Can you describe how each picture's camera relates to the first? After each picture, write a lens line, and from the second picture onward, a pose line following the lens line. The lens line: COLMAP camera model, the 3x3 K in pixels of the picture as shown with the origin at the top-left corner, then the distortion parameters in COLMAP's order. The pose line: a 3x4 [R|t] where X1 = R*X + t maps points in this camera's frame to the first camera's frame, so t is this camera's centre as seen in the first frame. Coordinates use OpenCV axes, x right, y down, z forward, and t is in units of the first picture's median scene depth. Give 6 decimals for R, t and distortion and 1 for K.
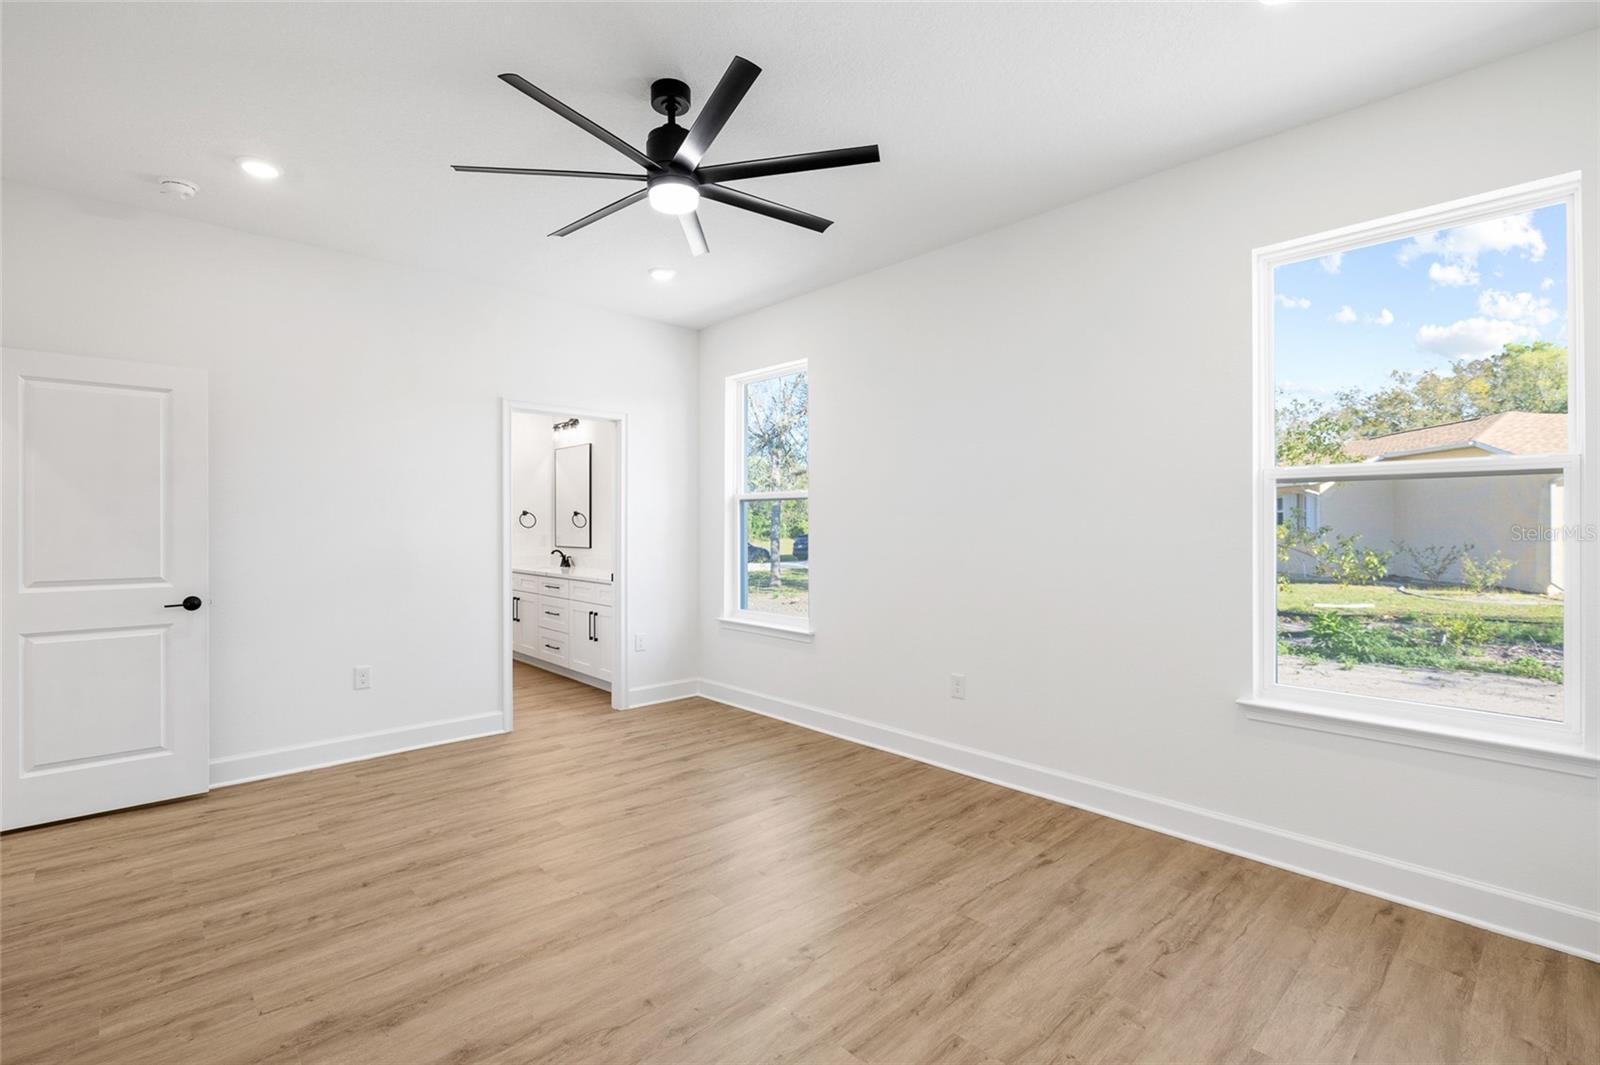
lens RADIAL K [[723.8, 0, 796.4], [0, 723.8, 524.3], [0, 0, 1]] dist [0.000138, -0.000160]
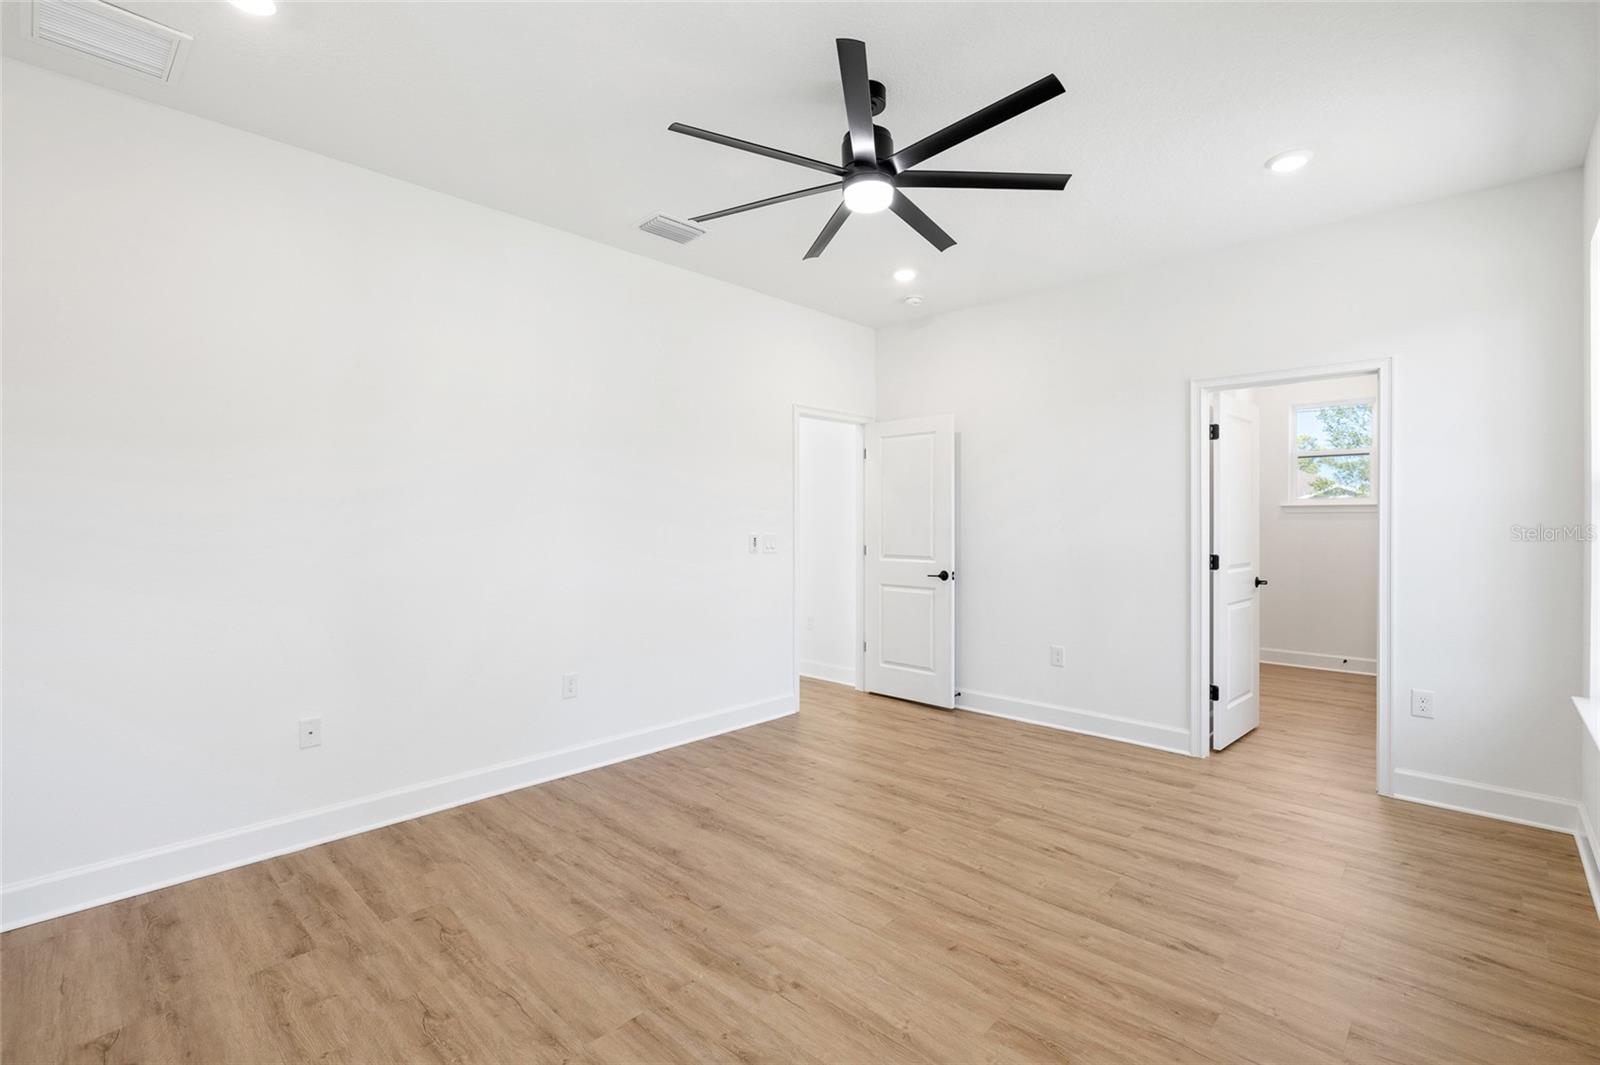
lens RADIAL K [[723.8, 0, 796.4], [0, 723.8, 524.3], [0, 0, 1]] dist [0.000138, -0.000160]
pose [[0.062154, 0.004146, -0.998058, 0.608027], [-0.000427, 0.999991, 0.004127, -0.000042], [0.998067, 0.000170, 0.062155, 0.621214]]
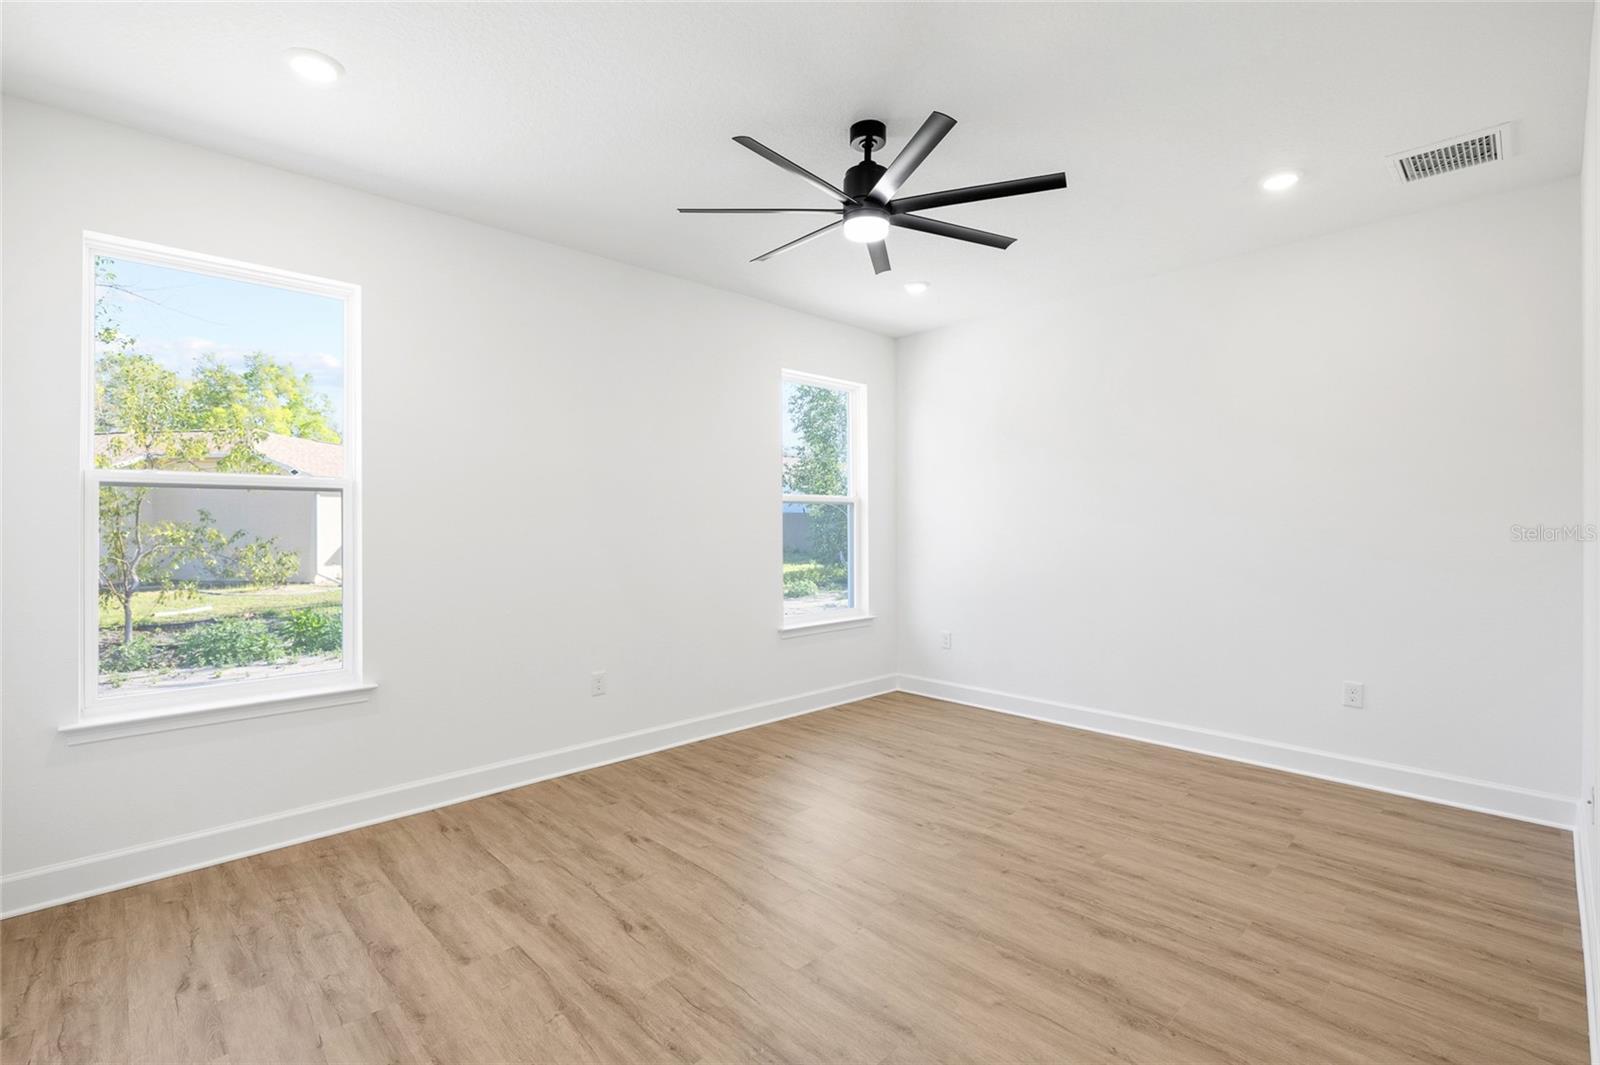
lens RADIAL K [[723.8, 0, 796.4], [0, 723.8, 524.3], [0, 0, 1]] dist [0.000138, -0.000160]
pose [[-0.015299, 0.001317, 0.999882, -0.930072], [0.001891, 0.999997, -0.001288, -0.002926], [-0.999881, 0.001871, -0.015301, 0.832154]]
